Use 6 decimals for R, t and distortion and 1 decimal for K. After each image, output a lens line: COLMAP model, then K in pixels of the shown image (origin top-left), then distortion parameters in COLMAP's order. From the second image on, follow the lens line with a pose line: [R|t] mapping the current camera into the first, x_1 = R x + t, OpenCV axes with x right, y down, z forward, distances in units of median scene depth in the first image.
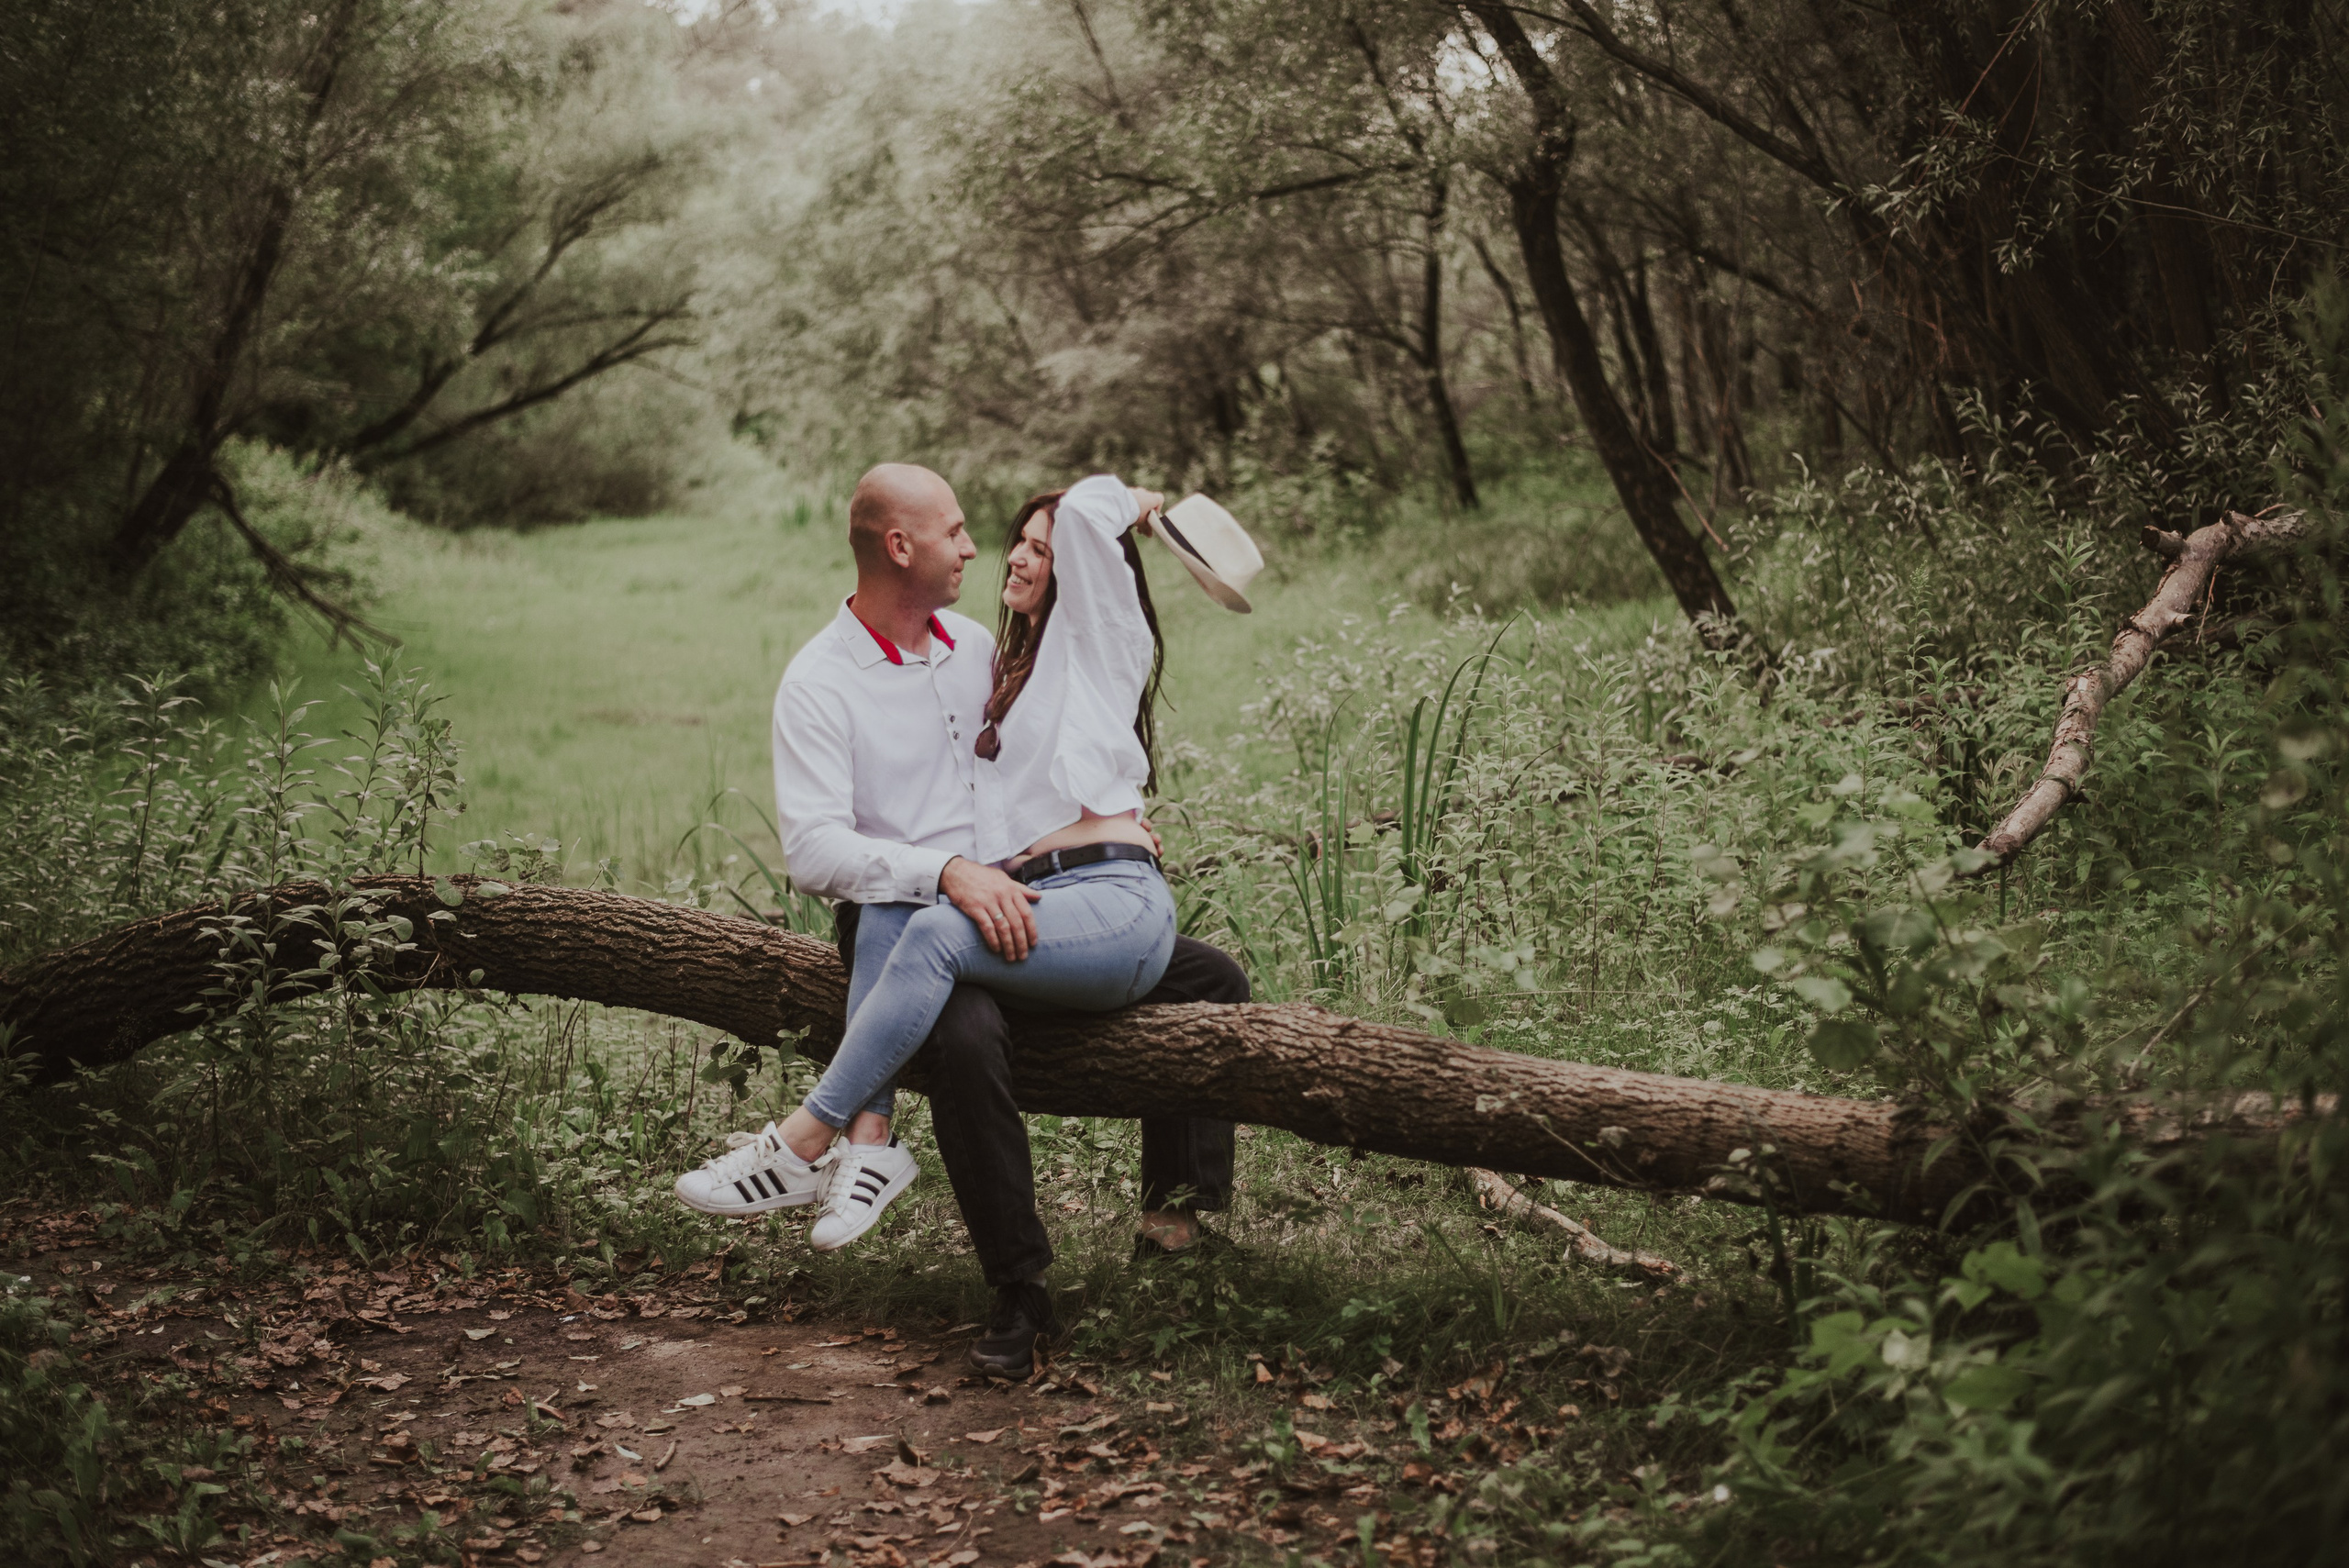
lens RADIAL K [[3424.8, 0, 1174.5], [0, 3424.8, 784.0], [0, 0, 1]] dist [-0.084940, 0.051427]
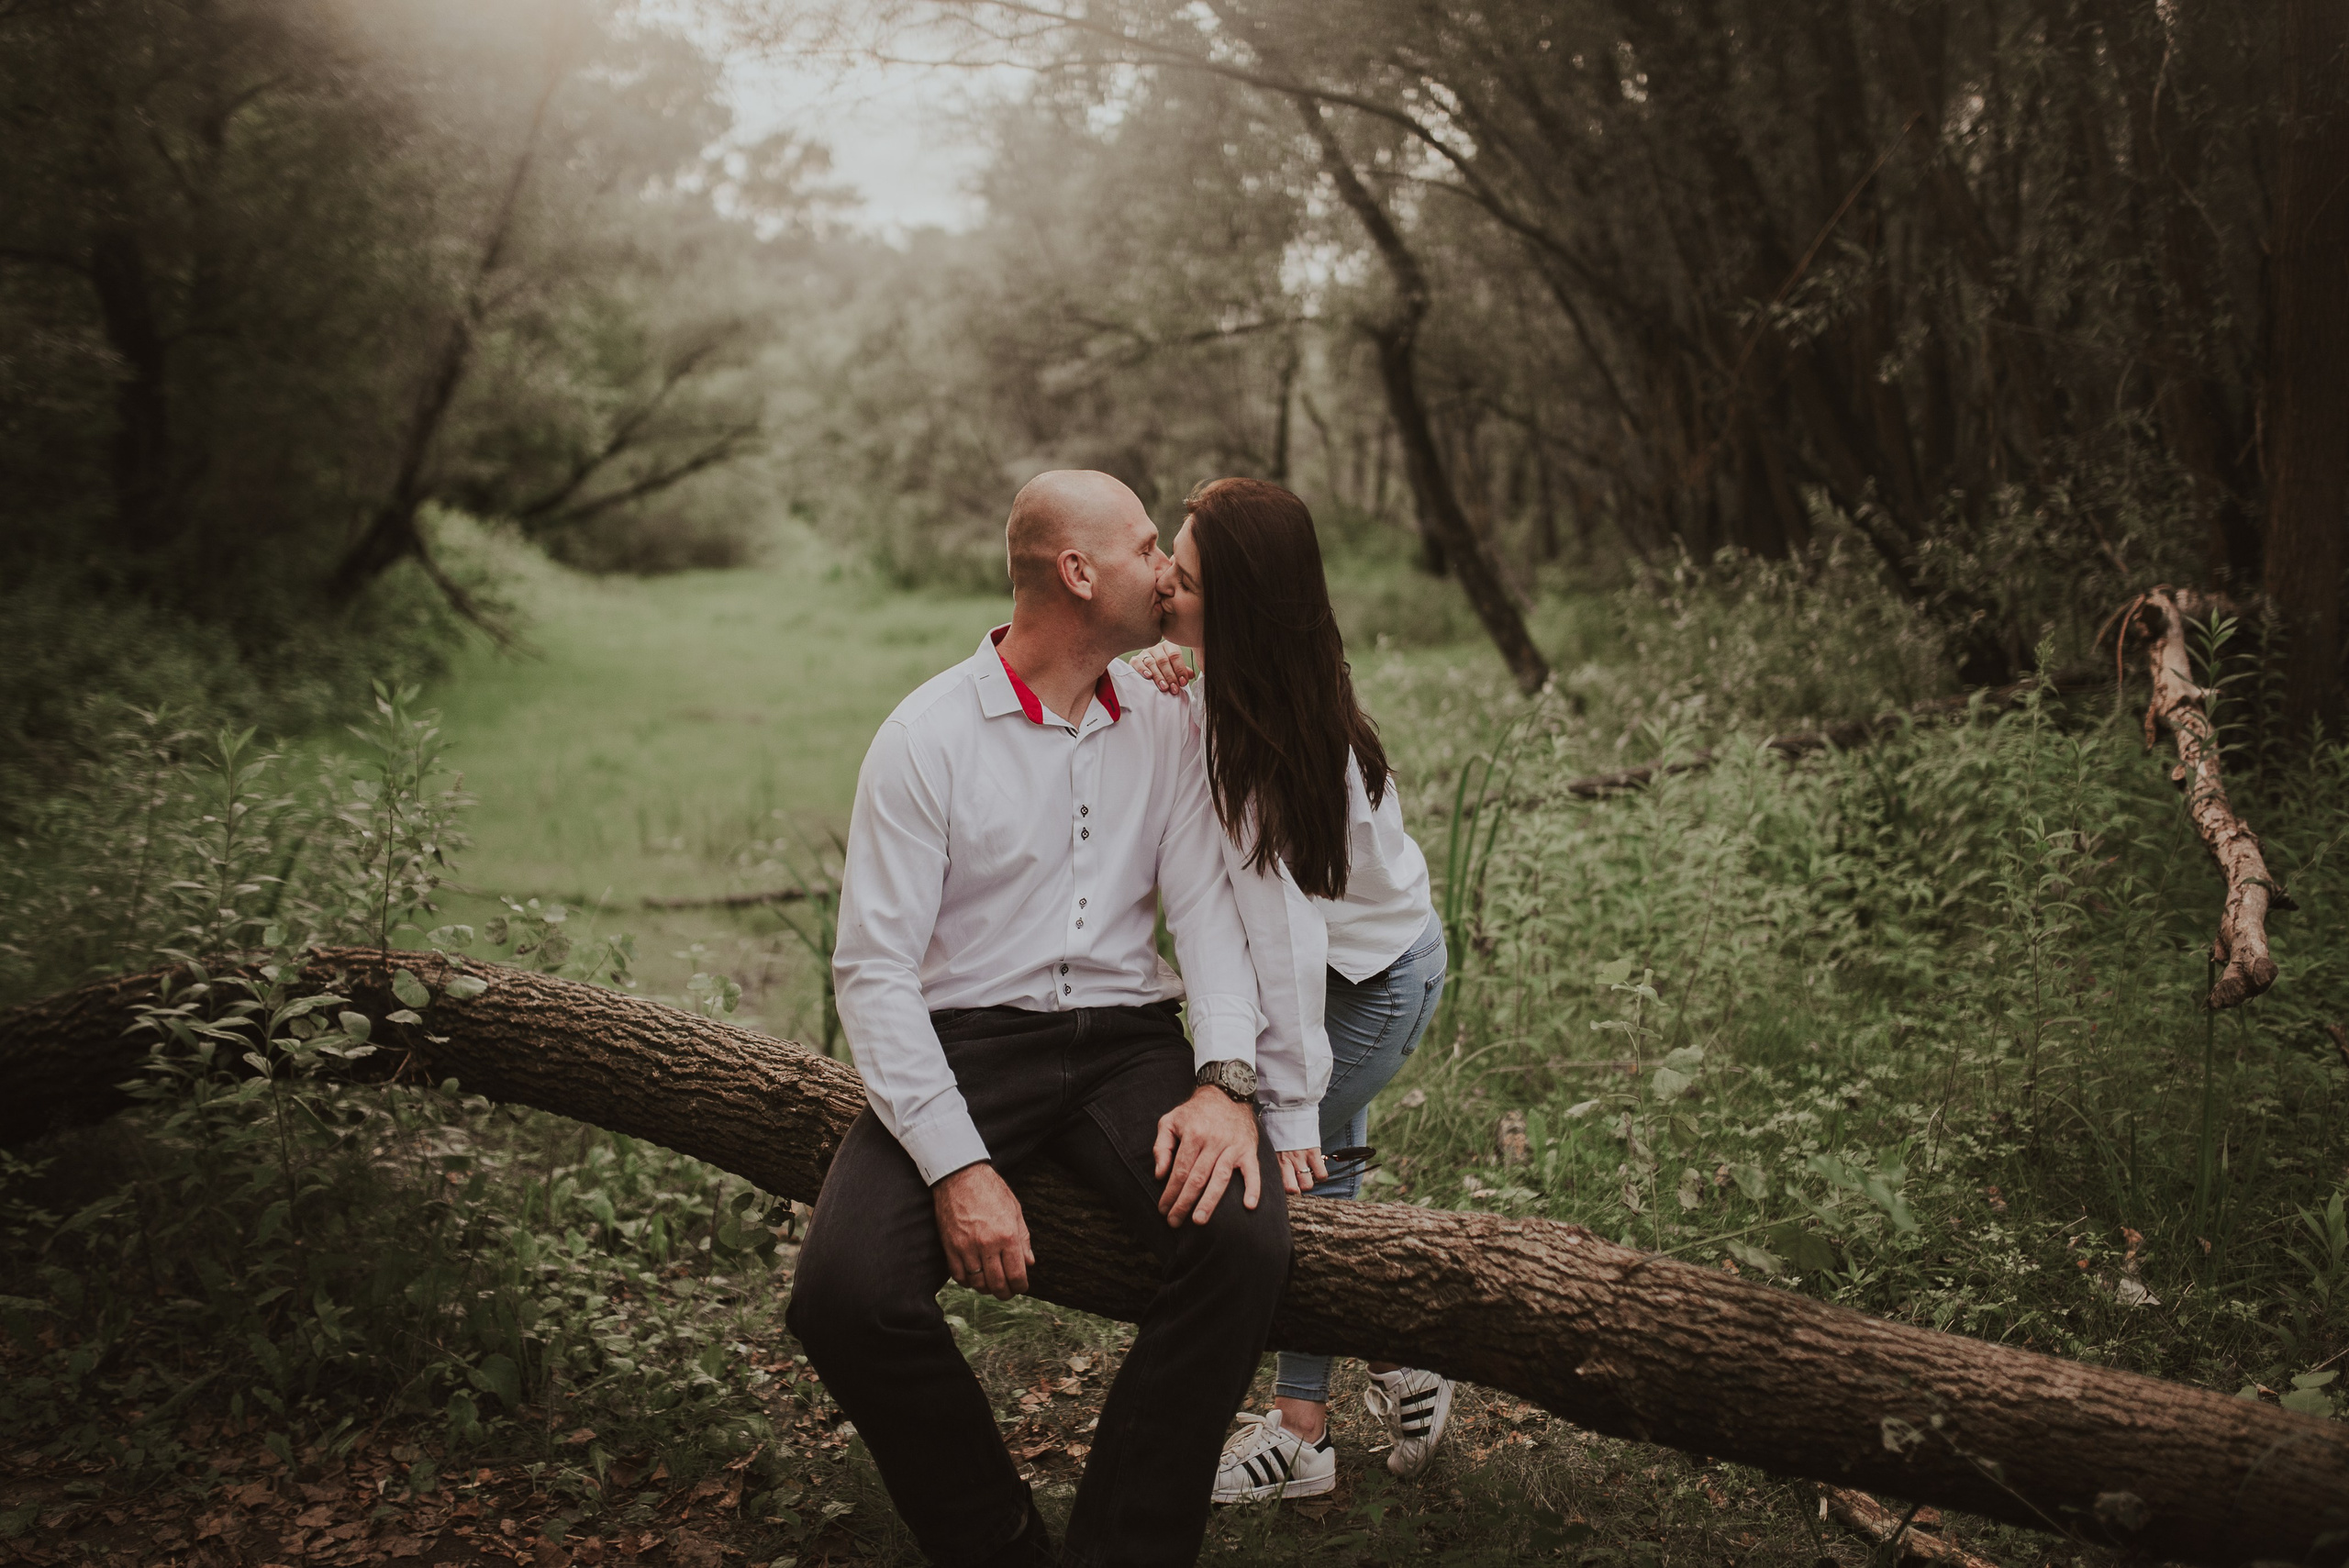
lens RADIAL K [[2358.9, 0, 1253.4], [0, 2358.9, 818.5], [0, 0, 1]] dist [-0.055973, 0.008675]
pose [[0.997528, 0.018356, 0.067831, -0.053050], [-0.019869, 0.999567, 0.021699, -0.026341], [-0.067403, -0.022993, 0.997461, 0.448322]]
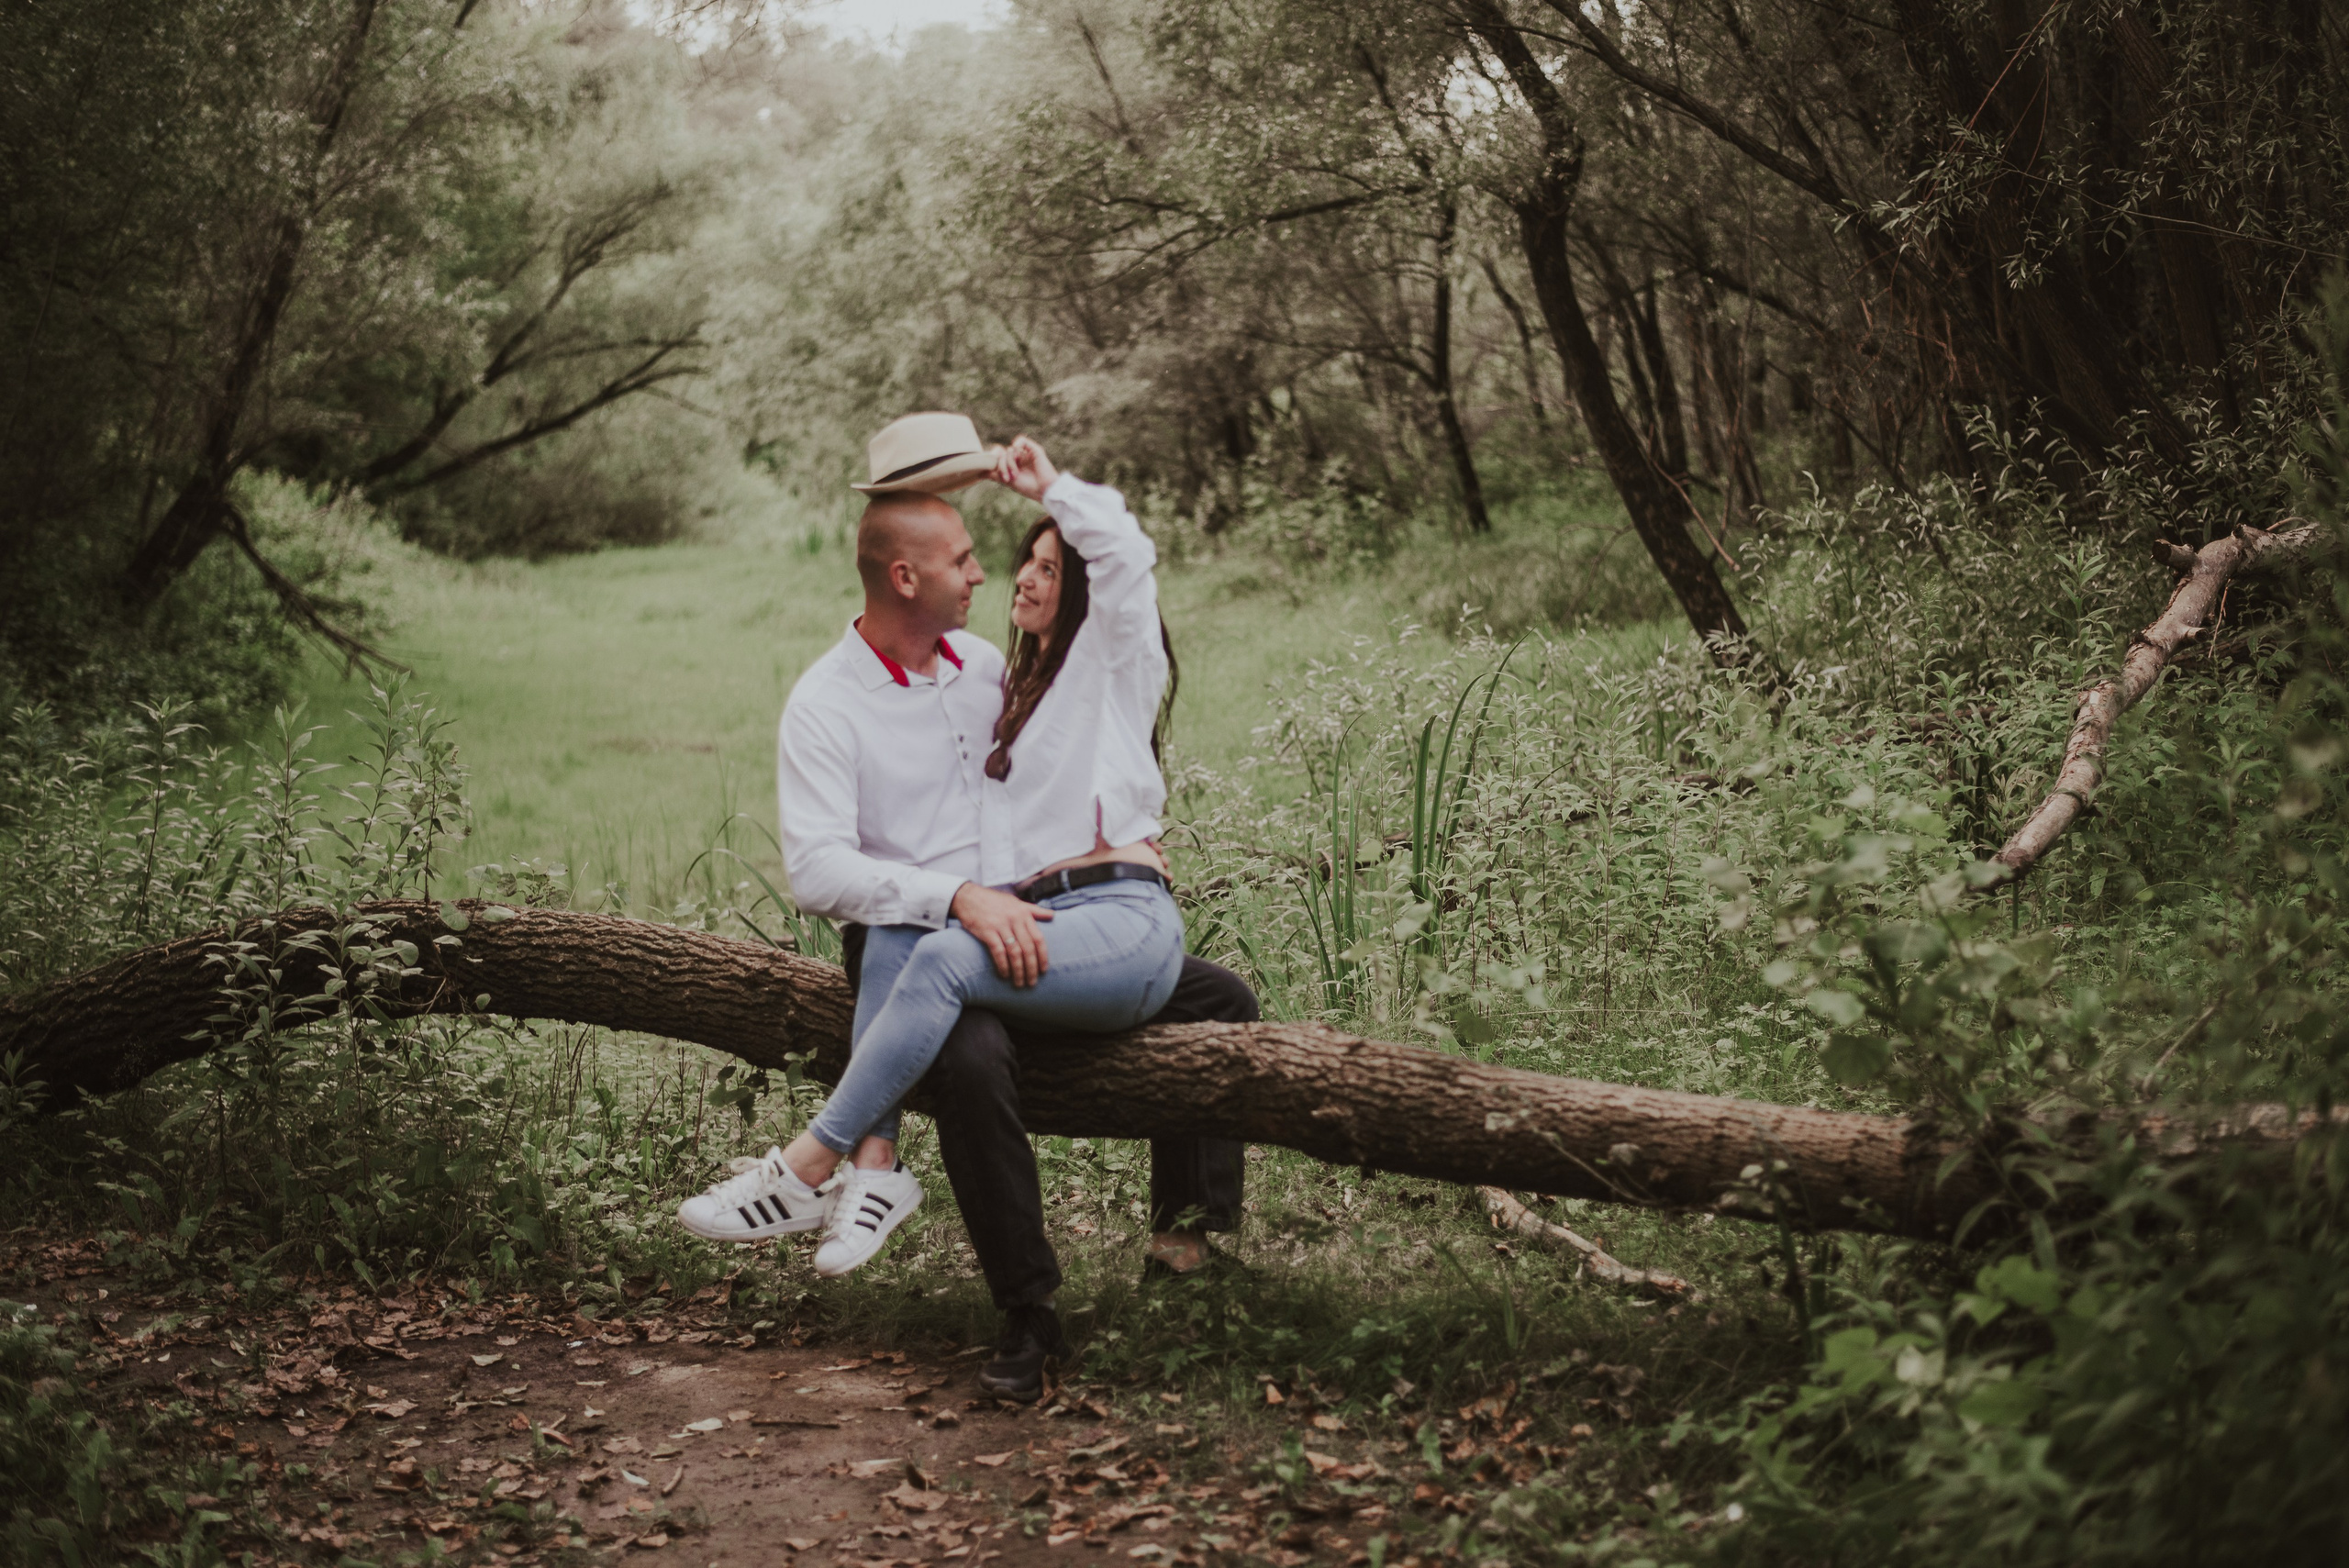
lens RADIAL K [[3424.8, 0, 1174.5], [0, 3424.8, 784.0], [0, 0, 1]] dist [-0.084940, 0.051427]
pose [[0.999972, -0.006455, -0.003893, 0.001775], [0.006426, 0.999953, -0.007318, 0.001713], [0.003940, 0.007292, 0.999966, 0.004567]]
